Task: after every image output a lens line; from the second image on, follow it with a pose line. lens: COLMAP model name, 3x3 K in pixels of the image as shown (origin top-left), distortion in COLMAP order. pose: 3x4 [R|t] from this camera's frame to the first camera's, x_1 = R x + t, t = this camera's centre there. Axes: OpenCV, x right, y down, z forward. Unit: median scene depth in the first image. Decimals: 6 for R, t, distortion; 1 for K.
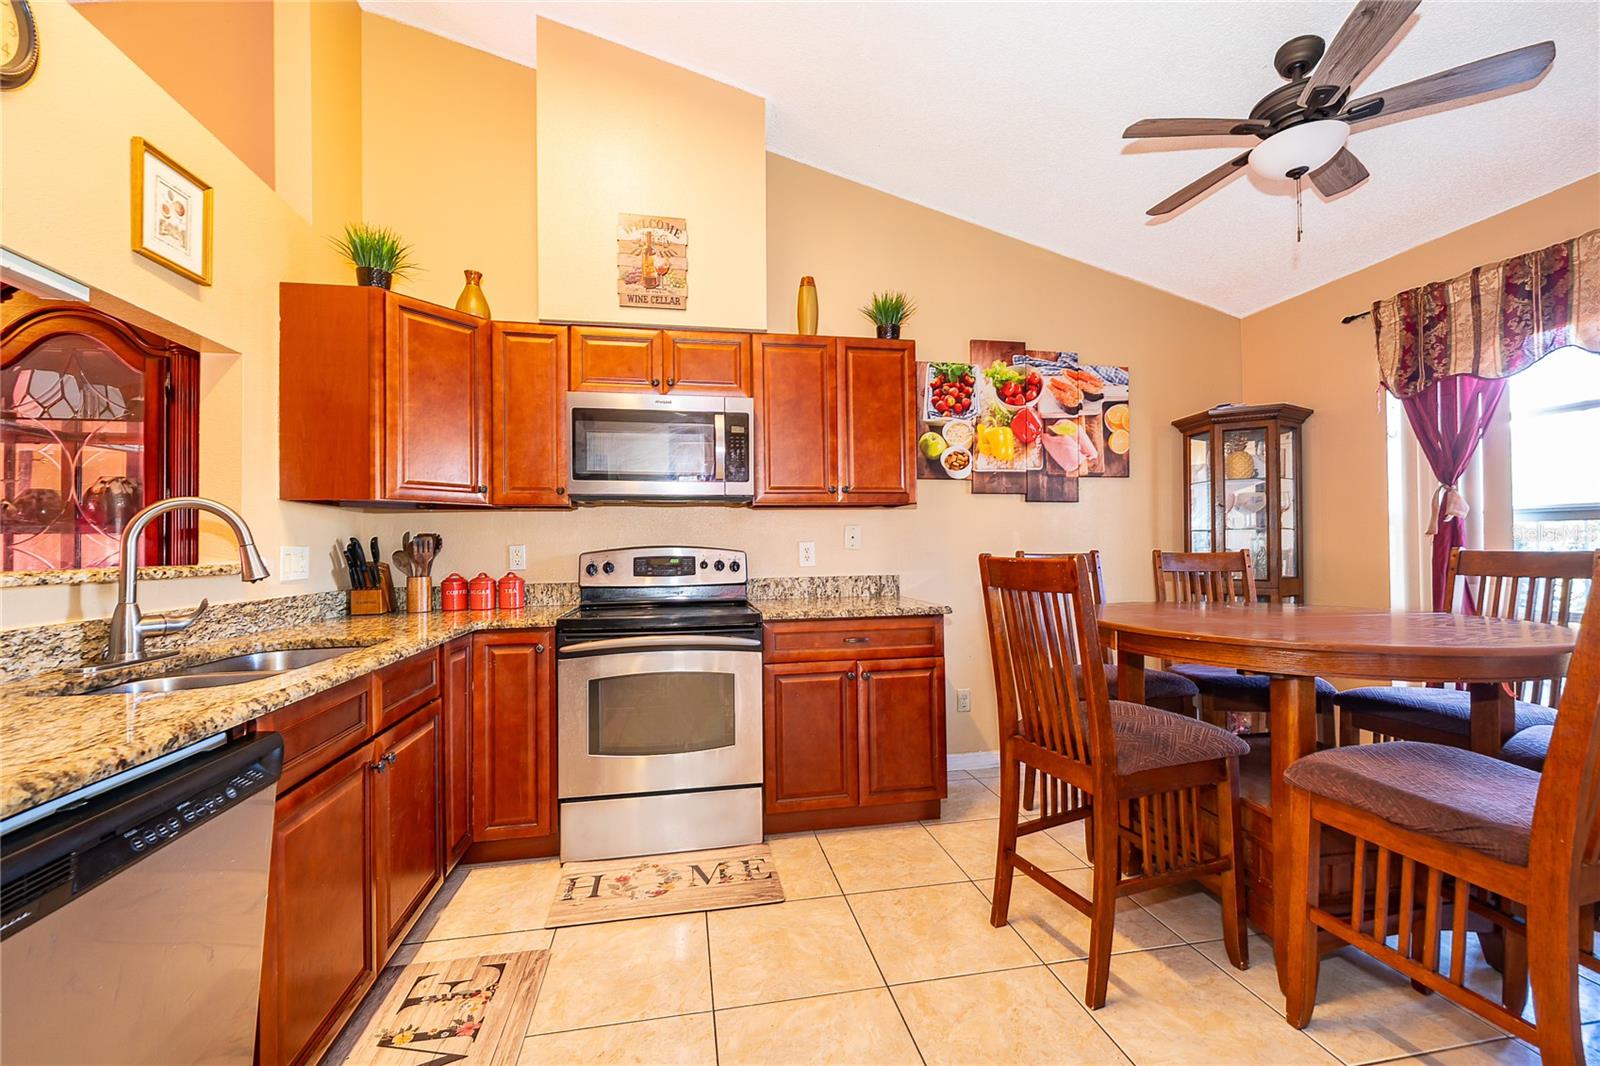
lens RADIAL K [[651.0, 0, 798.6], [0, 651.0, 539.0], [0, 0, 1]] dist [-0.003456, 0.000289]
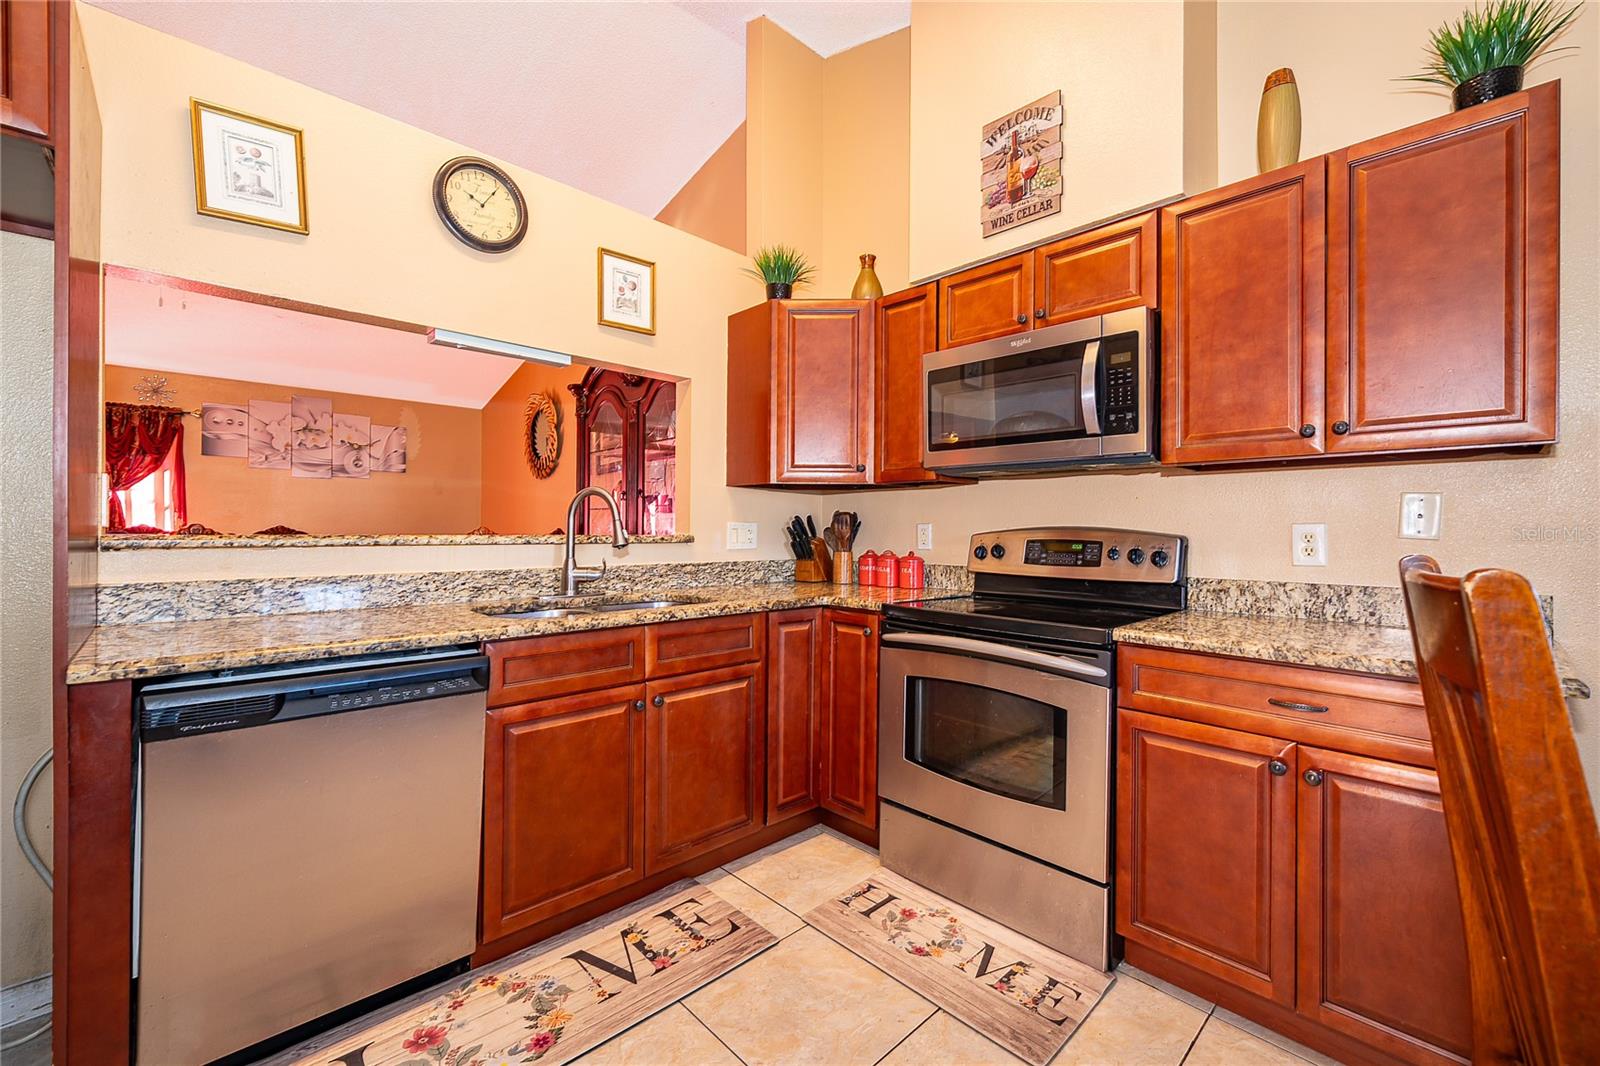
lens RADIAL K [[651.0, 0, 787.2], [0, 651.0, 527.0], [0, 0, 1]] dist [-0.003456, 0.000289]
pose [[0.539776, 0.015587, -0.841665, 0.312177], [-0.003384, 0.999861, 0.016347, -0.000738], [0.841802, -0.005975, 0.539753, 0.353546]]
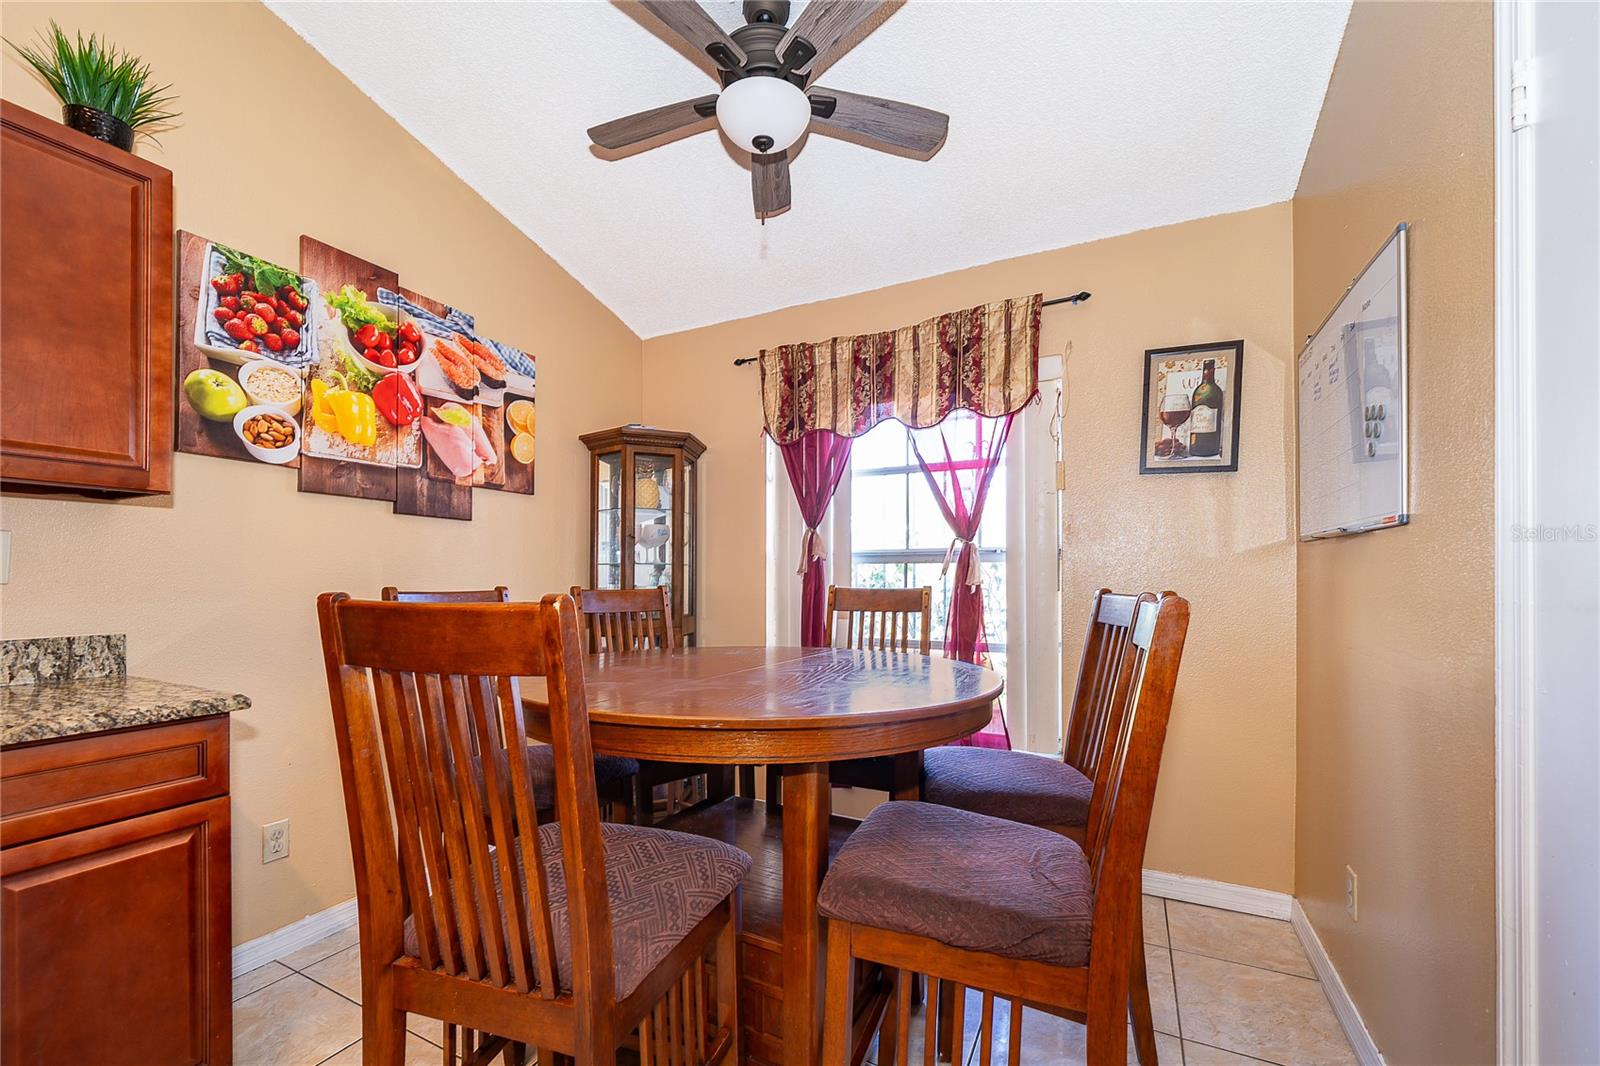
lens RADIAL K [[651.0, 0, 768.4], [0, 651.0, 577.9], [0, 0, 1]] dist [-0.003456, 0.000289]
pose [[0.628422, 0.012622, 0.777770, 0.094262], [-0.016705, 0.999857, -0.002729, 0.005760], [-0.777693, -0.011278, 0.628543, 0.365689]]
